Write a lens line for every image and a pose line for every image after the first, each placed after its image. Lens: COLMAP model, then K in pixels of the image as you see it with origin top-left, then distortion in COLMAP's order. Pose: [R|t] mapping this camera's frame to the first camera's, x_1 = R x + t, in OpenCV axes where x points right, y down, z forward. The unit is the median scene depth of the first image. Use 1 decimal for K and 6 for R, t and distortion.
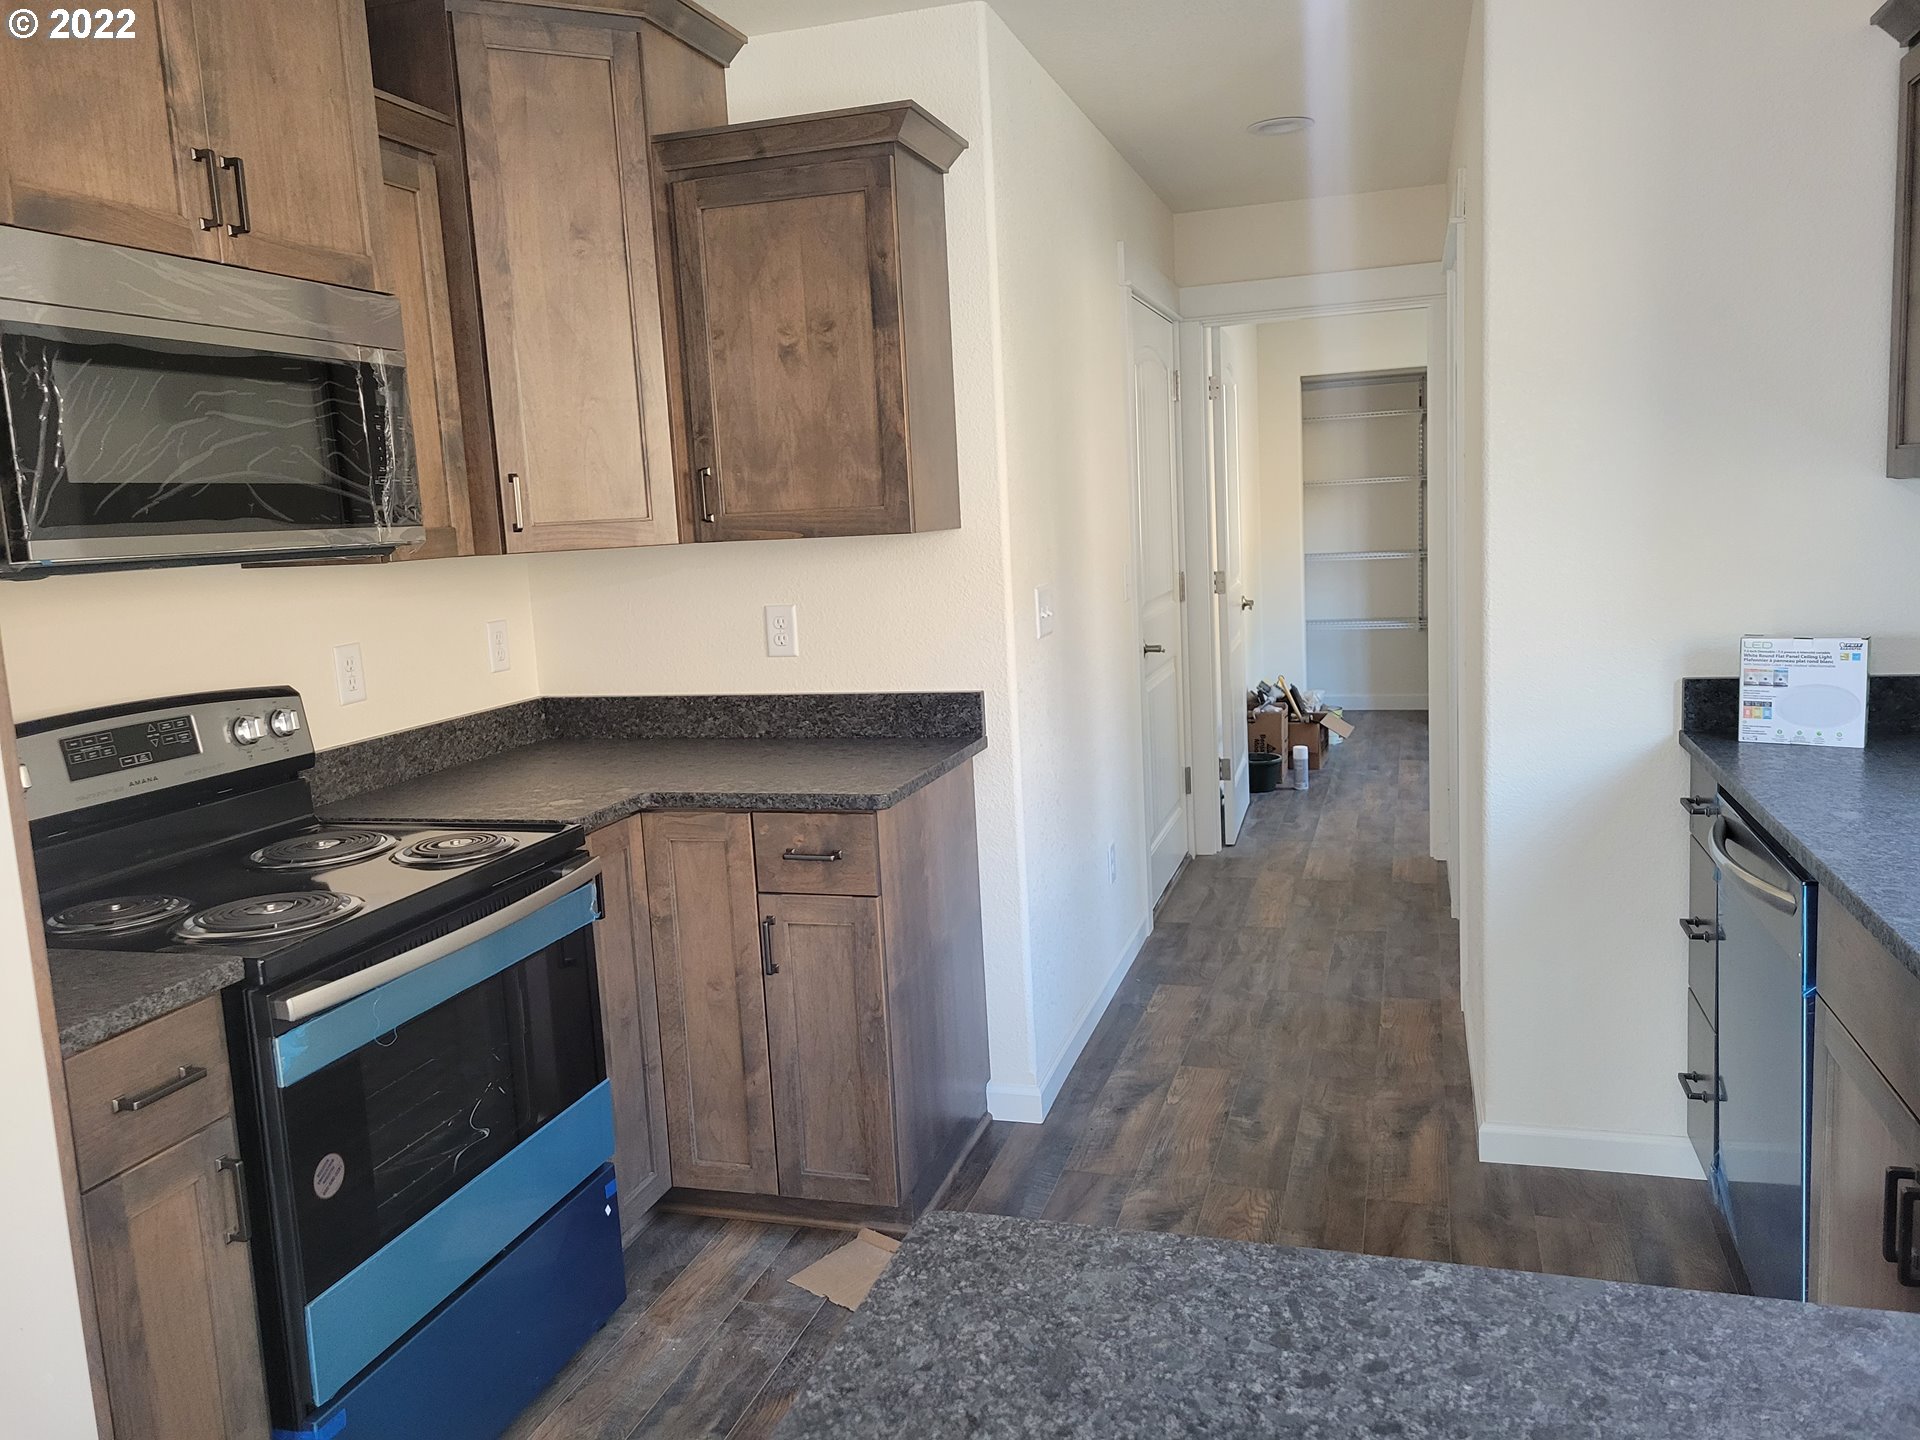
lens RADIAL K [[1446.6, 0, 977.7], [0, 1446.6, 717.2], [0, 0, 1]] dist [0.061327, -0.033313]
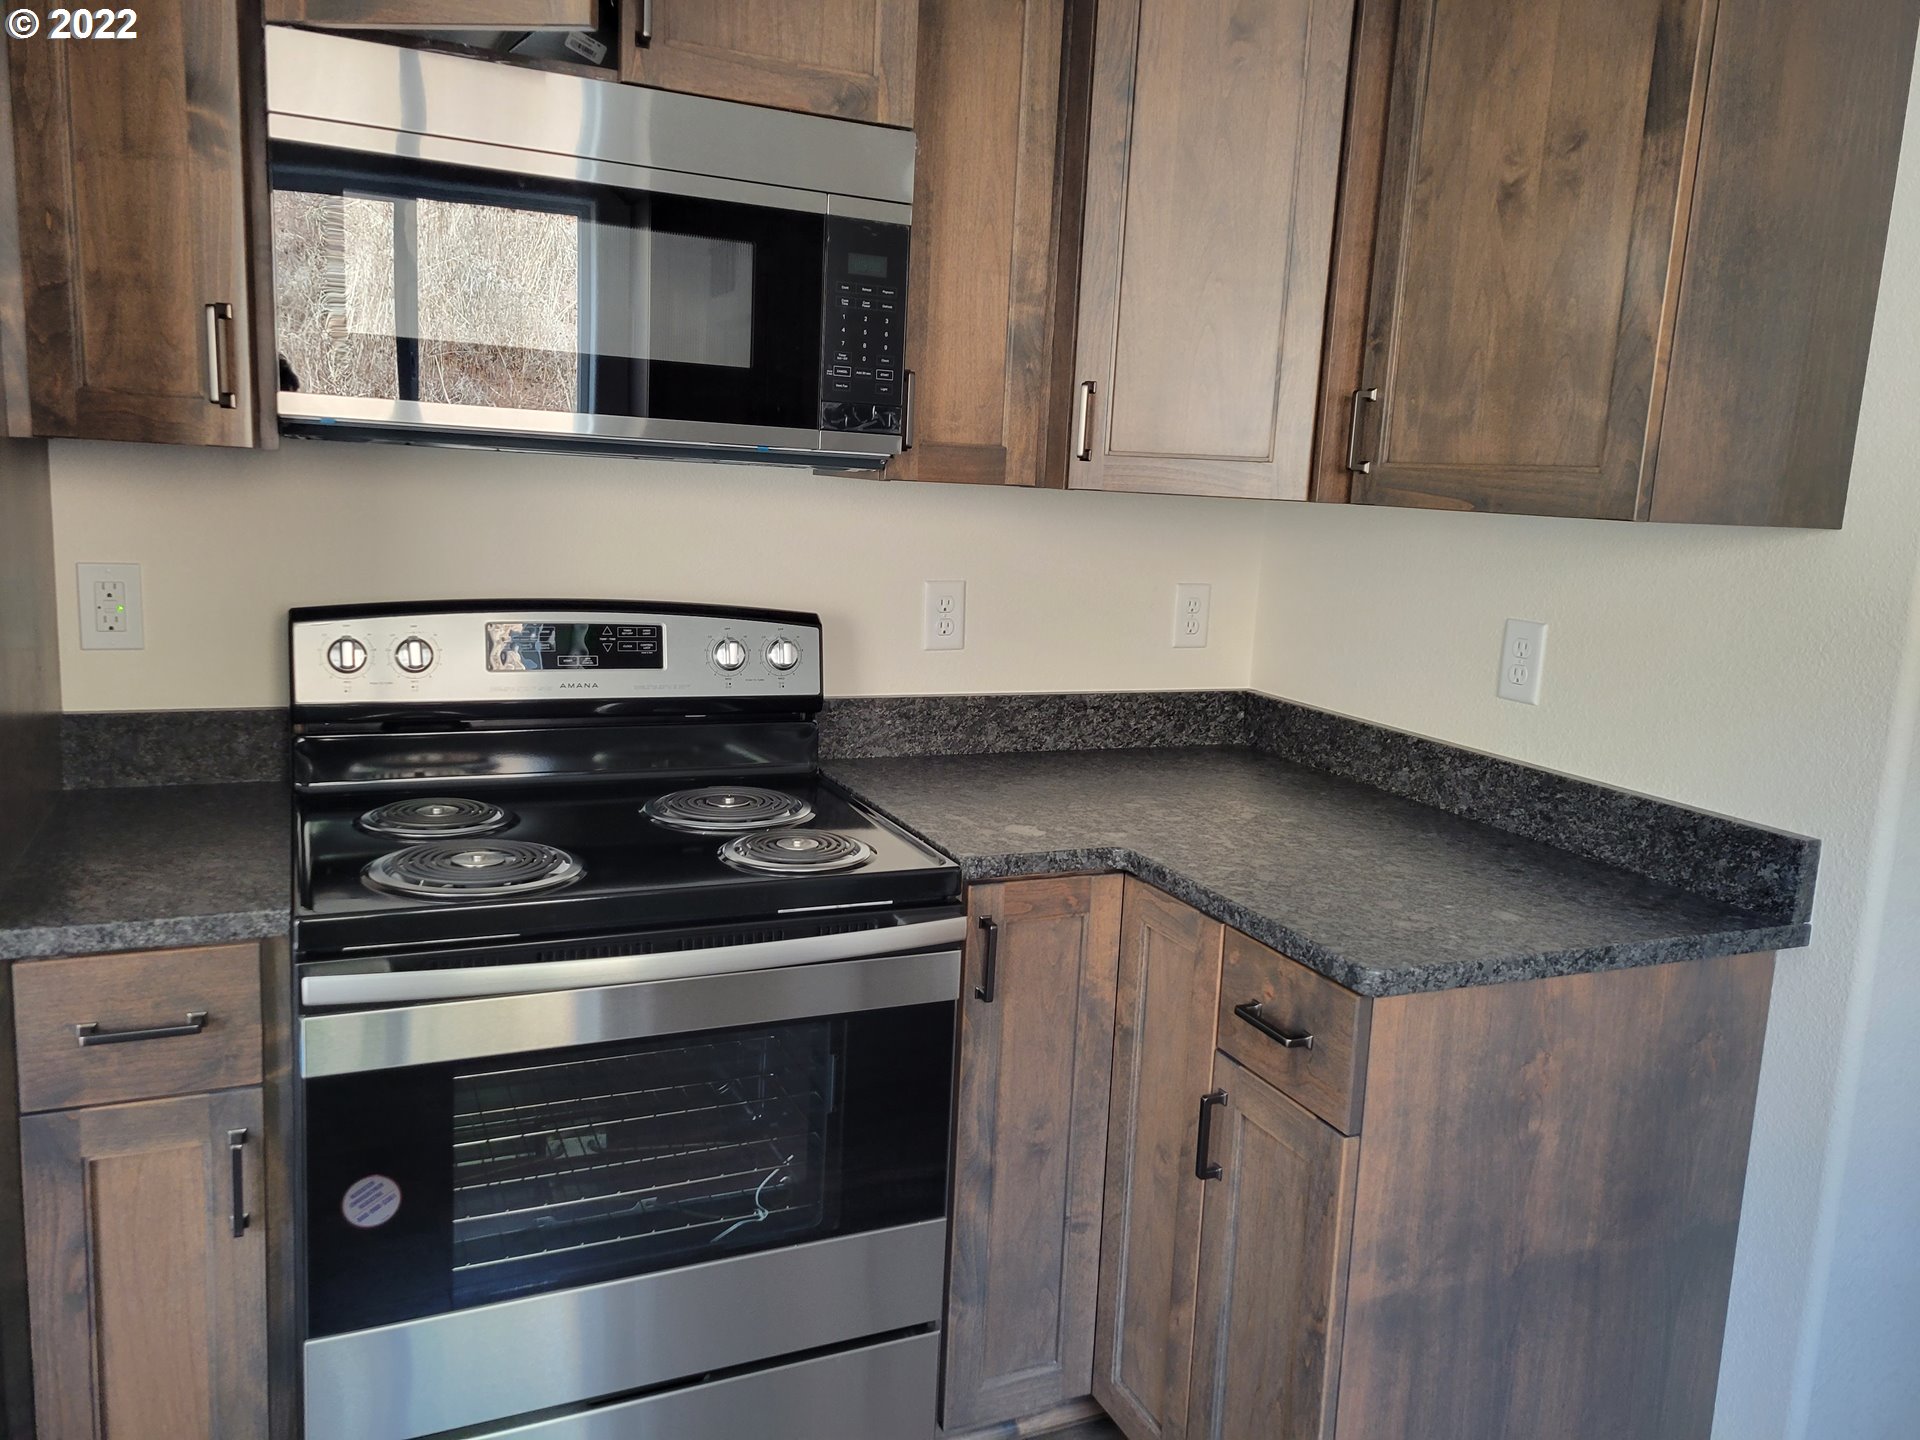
lens RADIAL K [[1446.6, 0, 950.9], [0, 1446.6, 713.1], [0, 0, 1]] dist [0.061327, -0.033313]
pose [[0.651717, 0.209447, -0.728970, 0.200718], [-0.195253, 0.975052, 0.105591, -0.065348], [0.732900, 0.073518, 0.676353, 0.450819]]
